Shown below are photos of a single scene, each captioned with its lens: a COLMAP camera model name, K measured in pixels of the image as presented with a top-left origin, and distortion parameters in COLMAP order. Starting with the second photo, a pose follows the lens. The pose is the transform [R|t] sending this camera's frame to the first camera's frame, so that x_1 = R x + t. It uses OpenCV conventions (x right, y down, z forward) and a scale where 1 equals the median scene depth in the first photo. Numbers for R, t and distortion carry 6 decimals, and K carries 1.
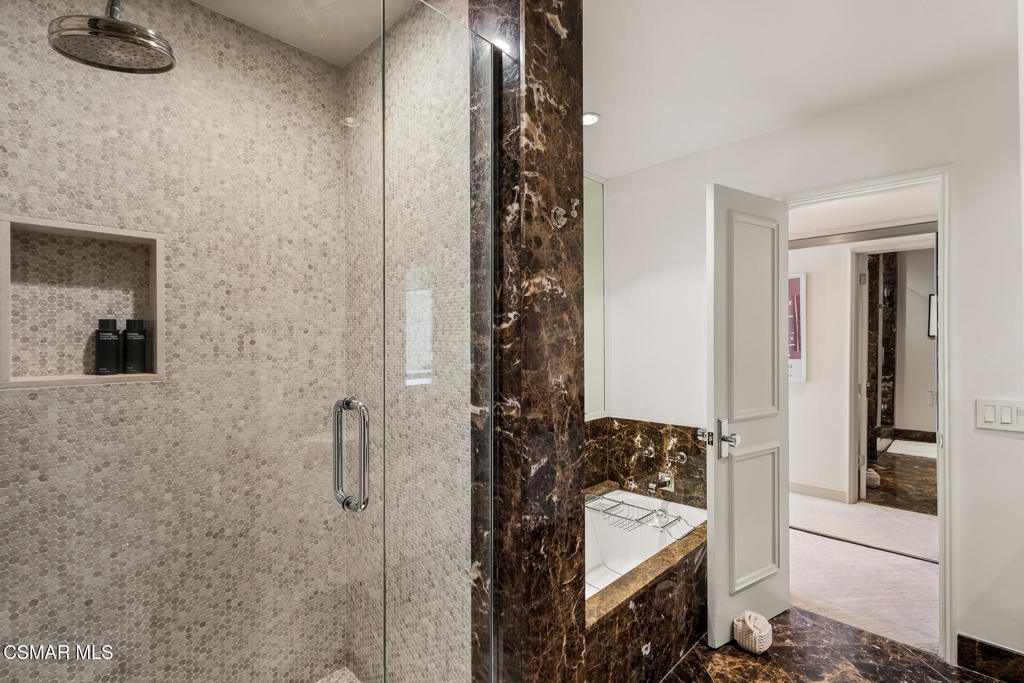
lens RADIAL K [[473.3, 0, 516.8], [0, 473.3, 340.7], [0, 0, 1]] dist [0.013790, -0.003465]
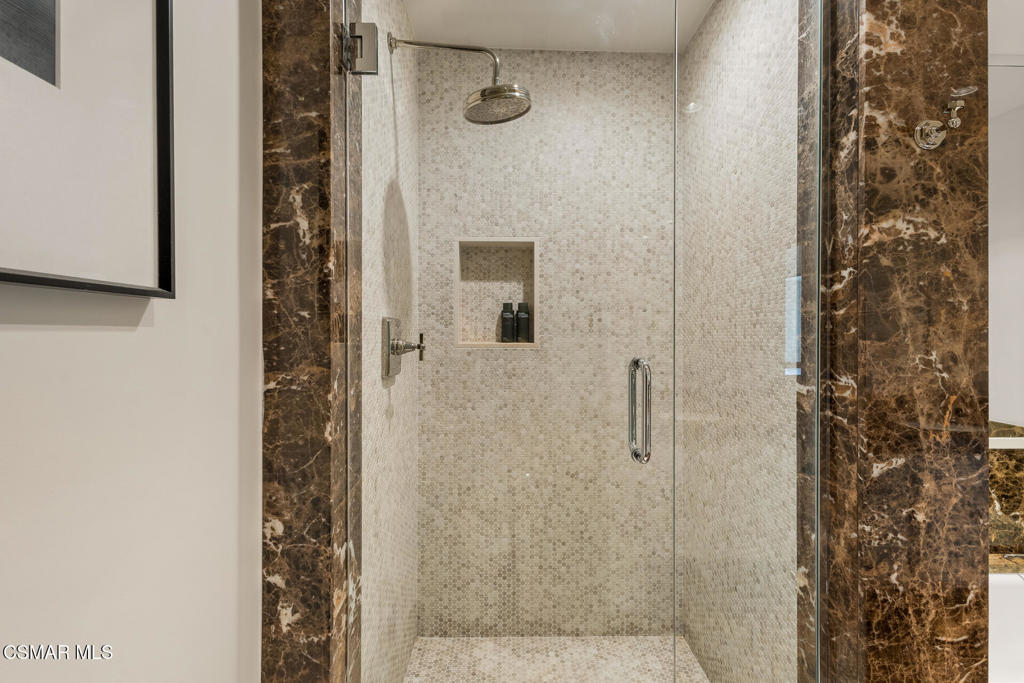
lens RADIAL K [[473.3, 0, 521.9], [0, 473.3, 337.0], [0, 0, 1]] dist [0.013790, -0.003465]
pose [[0.715725, 0.005579, -0.698360, 0.147975], [-0.003899, 0.999984, 0.003992, 0.049817], [0.698371, -0.000134, 0.715736, 0.031601]]
